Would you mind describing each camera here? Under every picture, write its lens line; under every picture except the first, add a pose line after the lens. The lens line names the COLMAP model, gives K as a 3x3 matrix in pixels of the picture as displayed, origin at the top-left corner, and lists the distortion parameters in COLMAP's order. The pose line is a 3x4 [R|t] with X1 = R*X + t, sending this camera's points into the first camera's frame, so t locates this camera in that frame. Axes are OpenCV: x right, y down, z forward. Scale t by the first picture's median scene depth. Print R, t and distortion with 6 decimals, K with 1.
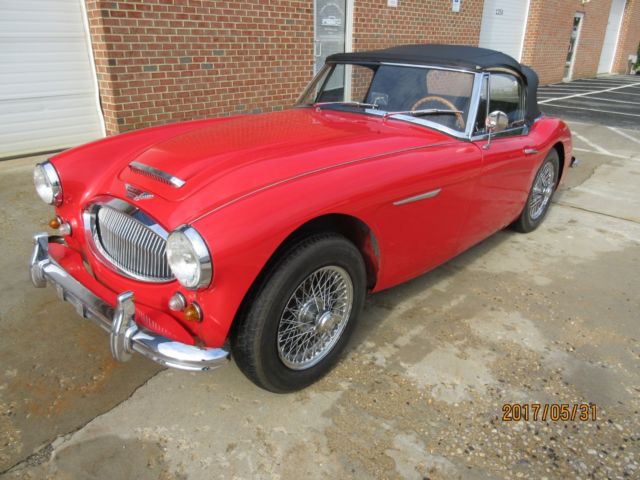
lens RADIAL K [[483.9, 0, 320.5], [0, 483.9, 240.1], [0, 0, 1]] dist [0.002715, 0.001172]
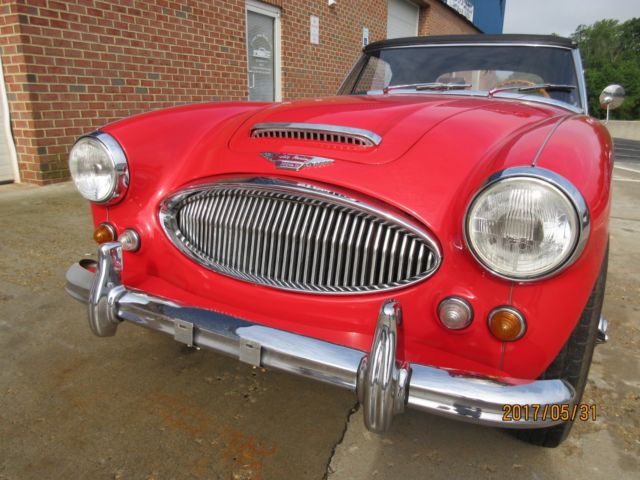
lens RADIAL K [[483.9, 0, 318.0], [0, 483.9, 237.7], [0, 0, 1]] dist [0.002715, 0.001172]
pose [[0.967668, -0.067229, 0.243104, -0.164683], [0.094634, 0.990184, -0.102858, 0.022825], [-0.233803, 0.122539, 0.964531, 0.126679]]
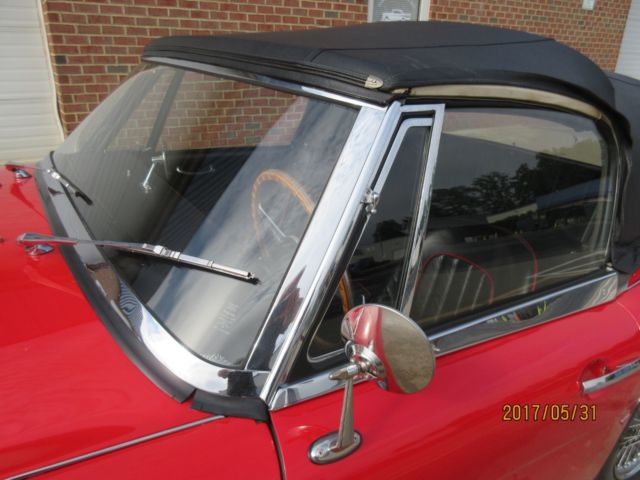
lens RADIAL K [[476.7, 0, 320.2], [0, 476.7, 241.6], [0, 0, 1]] dist [0.004950, -0.012100]
pose [[0.965669, 0.114912, -0.232980, 0.158543], [-0.116897, 0.993130, 0.005318, -0.120379], [0.231990, 0.022099, 0.972467, 0.333580]]
